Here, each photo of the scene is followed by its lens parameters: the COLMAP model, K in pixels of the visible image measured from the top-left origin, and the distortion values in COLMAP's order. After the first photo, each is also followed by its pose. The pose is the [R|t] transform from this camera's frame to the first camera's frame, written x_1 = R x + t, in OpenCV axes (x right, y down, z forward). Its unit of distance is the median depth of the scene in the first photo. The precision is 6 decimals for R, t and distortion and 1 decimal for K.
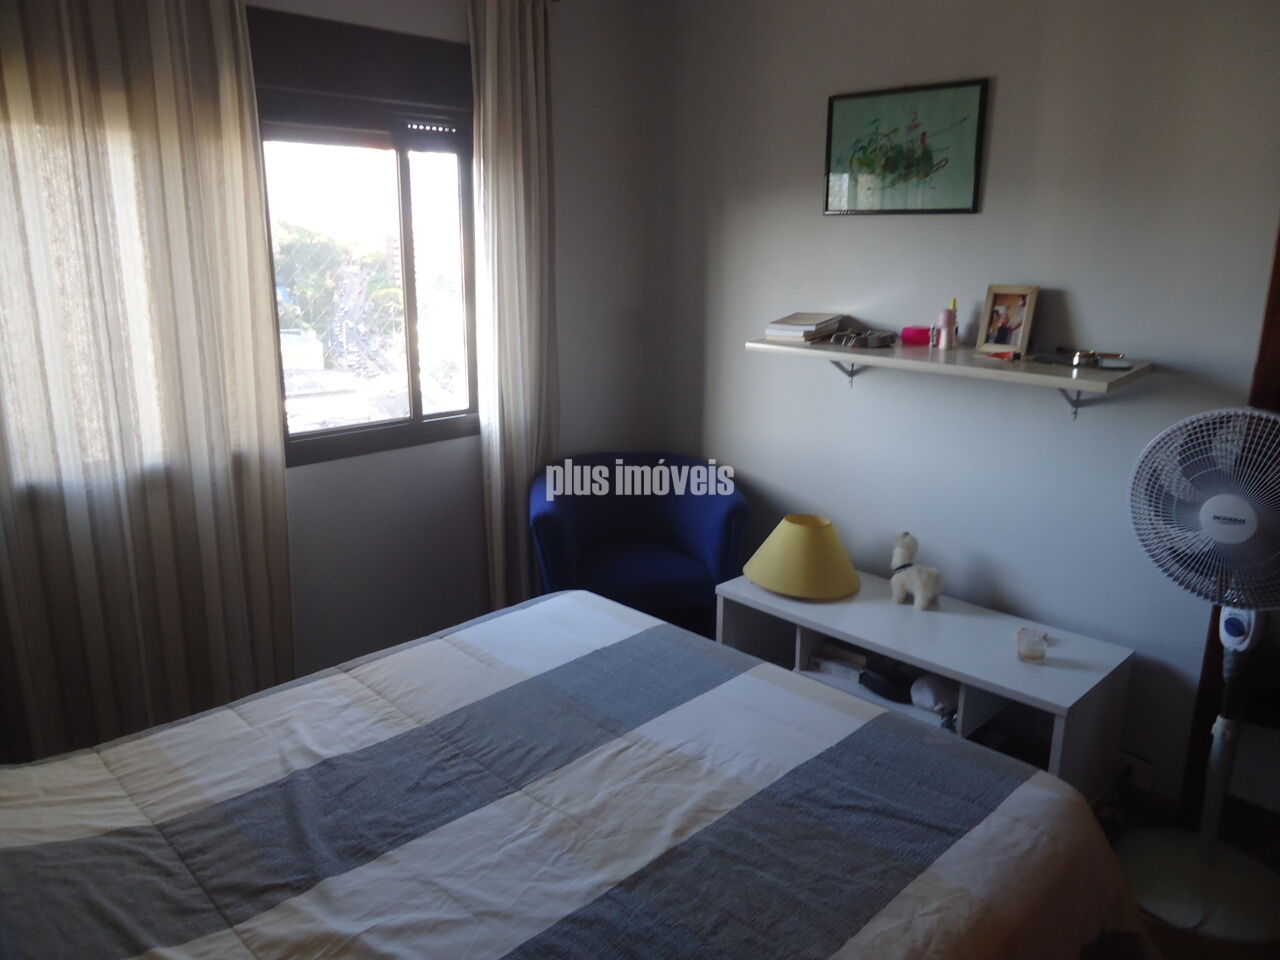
lens RADIAL K [[935.6, 0, 640.6], [0, 935.6, 478.9], [0, 0, 1]] dist [-0.002337, 0.000997]
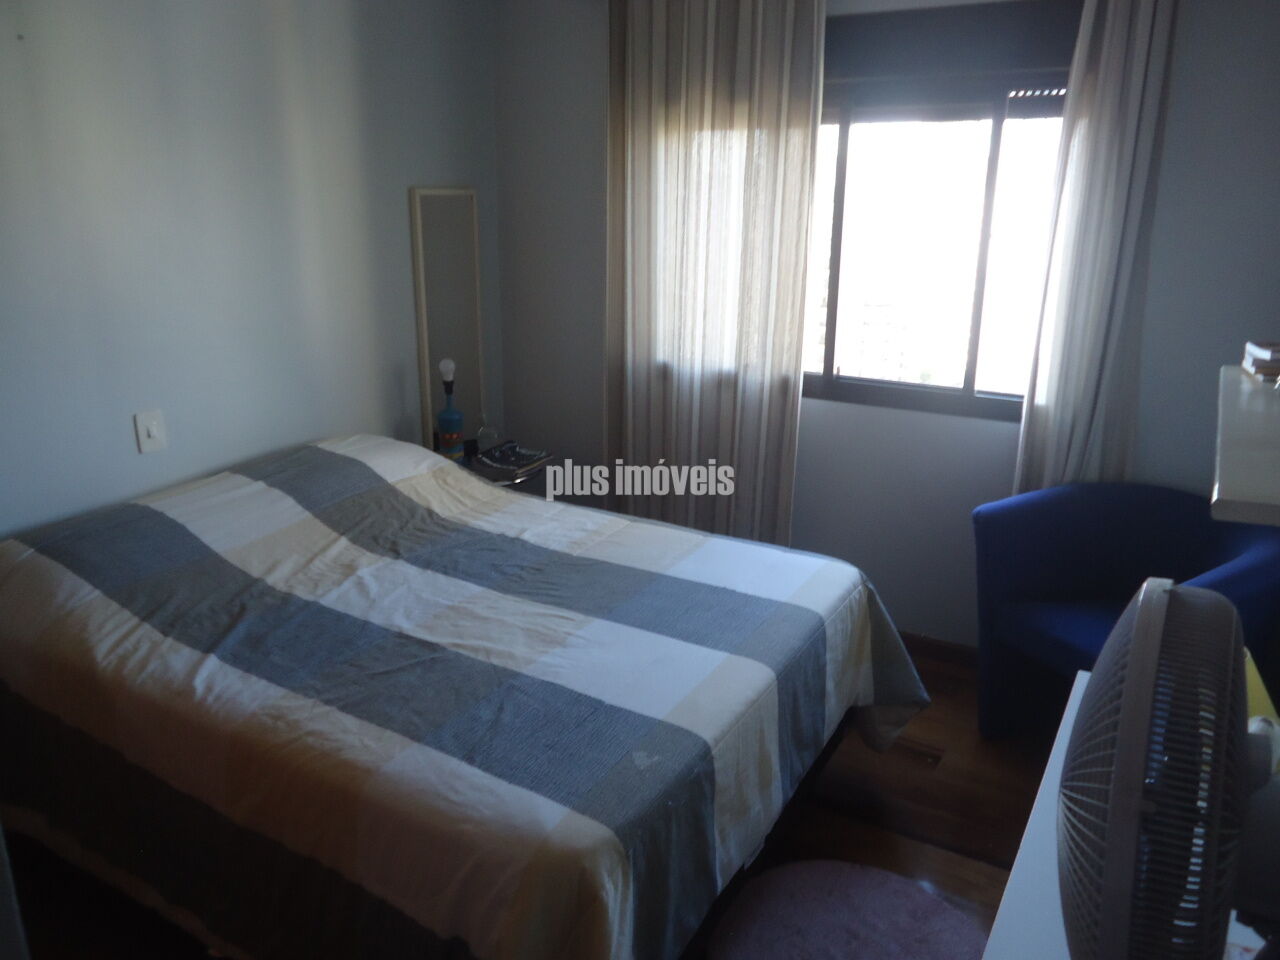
lens RADIAL K [[935.6, 0, 640.5], [0, 935.6, 480.0], [0, 0, 1]] dist [-0.002337, 0.000997]
pose [[0.221929, 0.274940, -0.935498, 0.979253], [-0.249488, 0.943497, 0.218104, -0.159493], [0.942605, 0.184991, 0.277983, 0.618983]]
